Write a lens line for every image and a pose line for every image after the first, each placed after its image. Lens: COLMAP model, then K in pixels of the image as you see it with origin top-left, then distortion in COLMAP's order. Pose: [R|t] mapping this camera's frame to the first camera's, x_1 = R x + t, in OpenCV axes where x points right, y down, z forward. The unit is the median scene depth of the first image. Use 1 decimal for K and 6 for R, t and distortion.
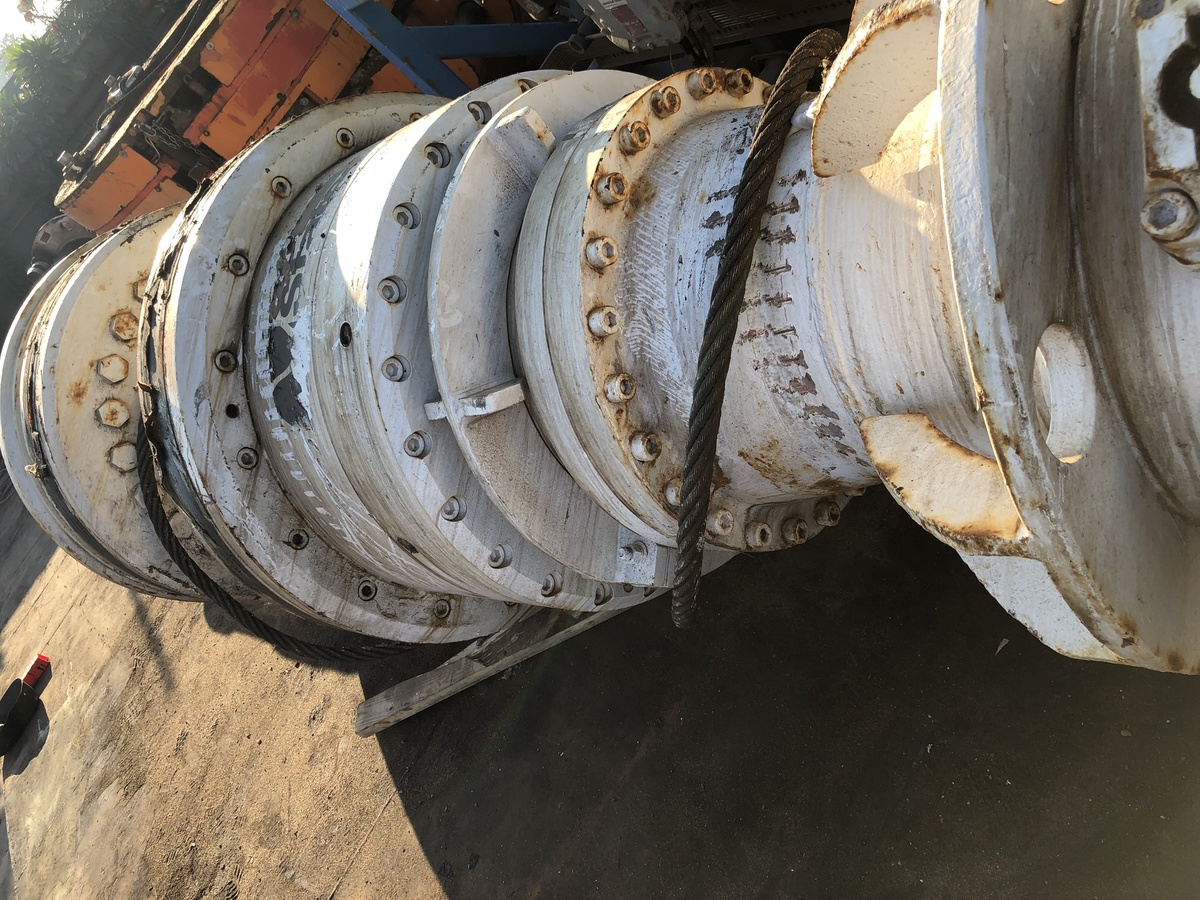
lens RADIAL K [[993.1, 0, 581.7], [0, 993.1, 489.6], [0, 0, 1]] dist [0.067784, -0.110347]
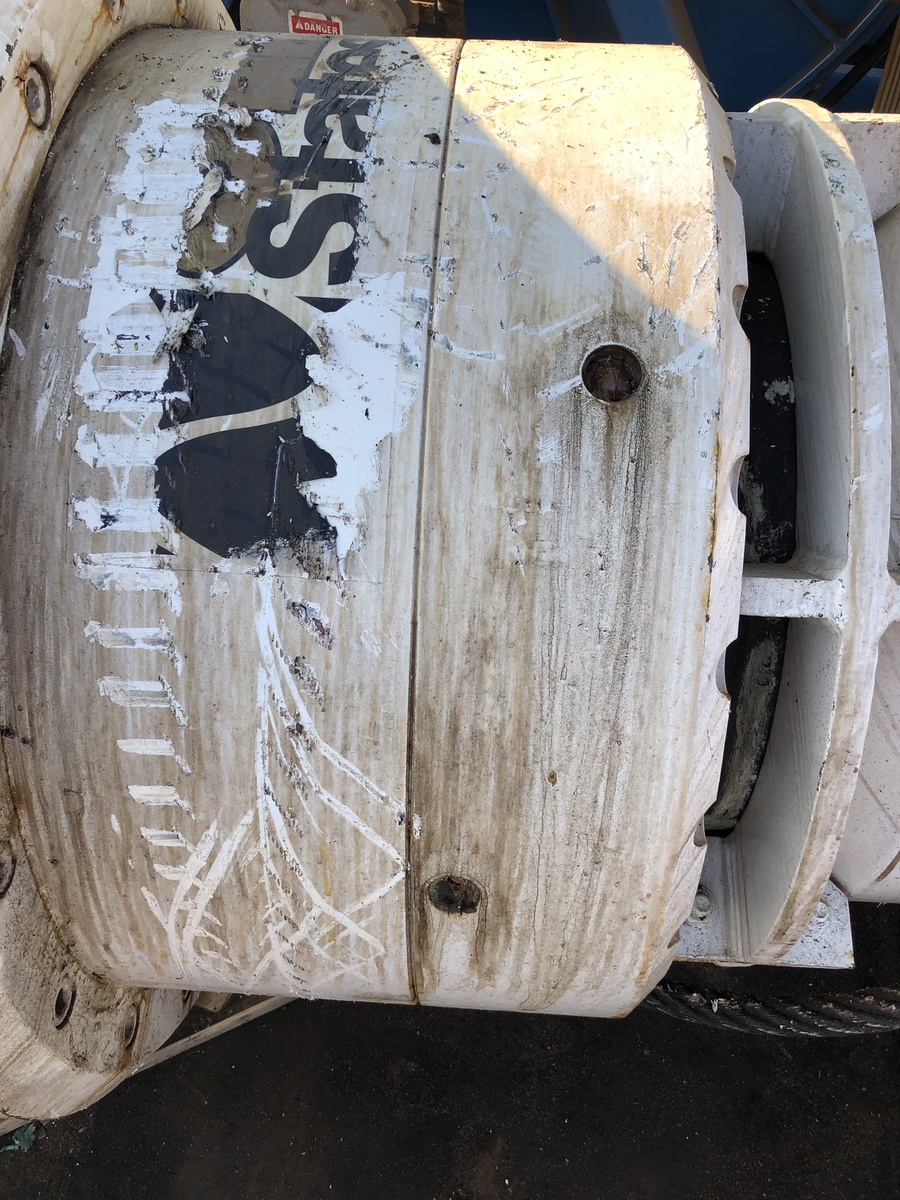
lens RADIAL K [[993.1, 0, 450.0], [0, 993.1, 600.0], [0, 0, 1]] dist [0.067784, -0.110347]
pose [[0.657464, 0.196836, 0.727322, -0.513818], [-0.058696, 0.975722, -0.211003, 0.023721], [-0.751197, 0.096036, 0.653055, 0.725292]]
